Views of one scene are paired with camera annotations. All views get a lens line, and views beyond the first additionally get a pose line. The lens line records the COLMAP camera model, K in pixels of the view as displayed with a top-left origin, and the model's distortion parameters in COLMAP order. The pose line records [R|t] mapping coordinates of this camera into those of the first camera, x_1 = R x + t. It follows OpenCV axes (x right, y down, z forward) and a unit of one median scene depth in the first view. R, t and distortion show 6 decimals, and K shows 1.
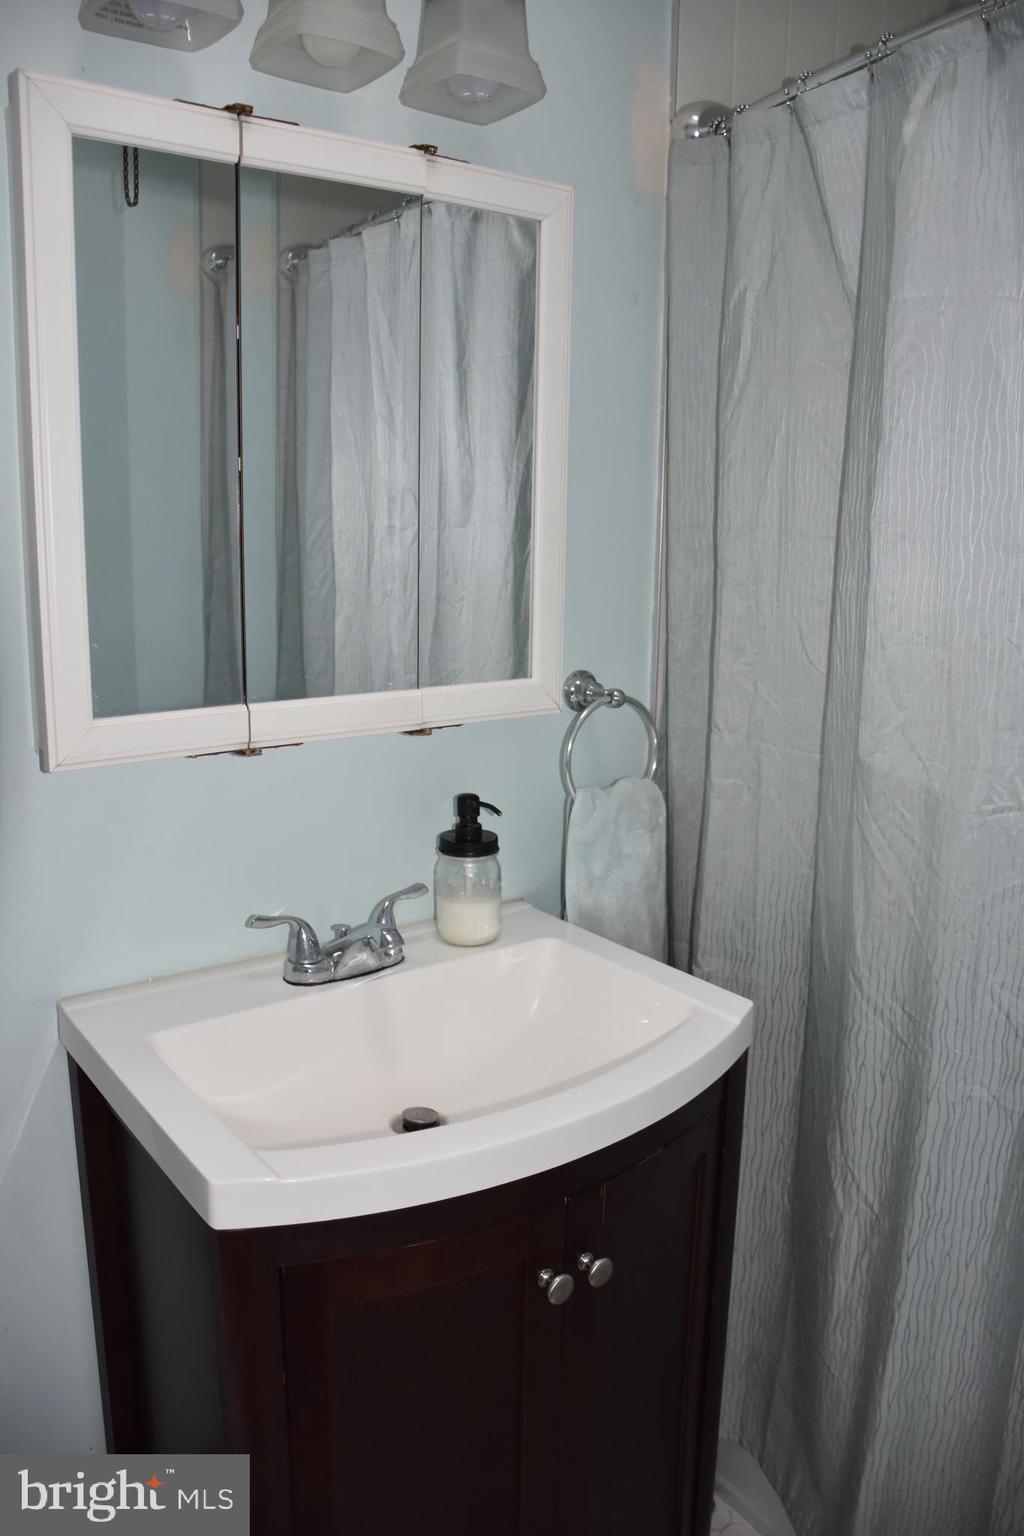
lens RADIAL K [[1173.0, 0, 512.0], [0, 1173.0, 768.0], [0, 0, 1]] dist [-0.154446, 0.099460]
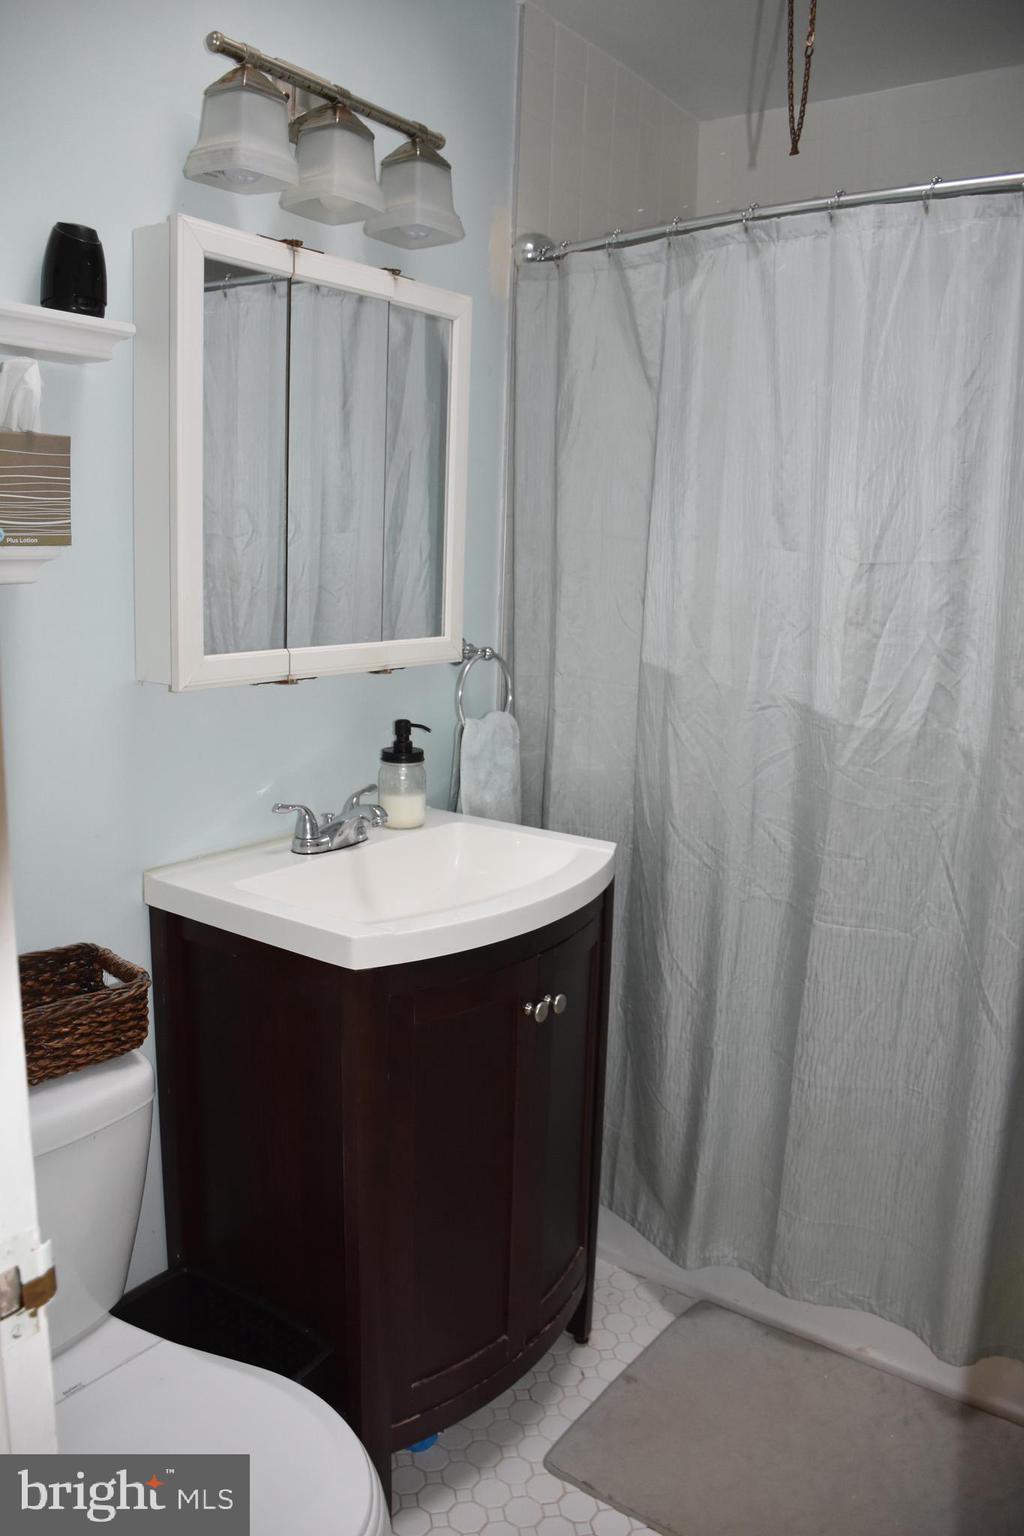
lens RADIAL K [[1173.0, 0, 512.0], [0, 1173.0, 768.0], [0, 0, 1]] dist [-0.154446, 0.099460]
pose [[0.954490, -0.042155, 0.295247, -0.347589], [0.047208, 0.998835, -0.010007, 0.106317], [-0.294481, 0.023489, 0.955368, -0.397747]]
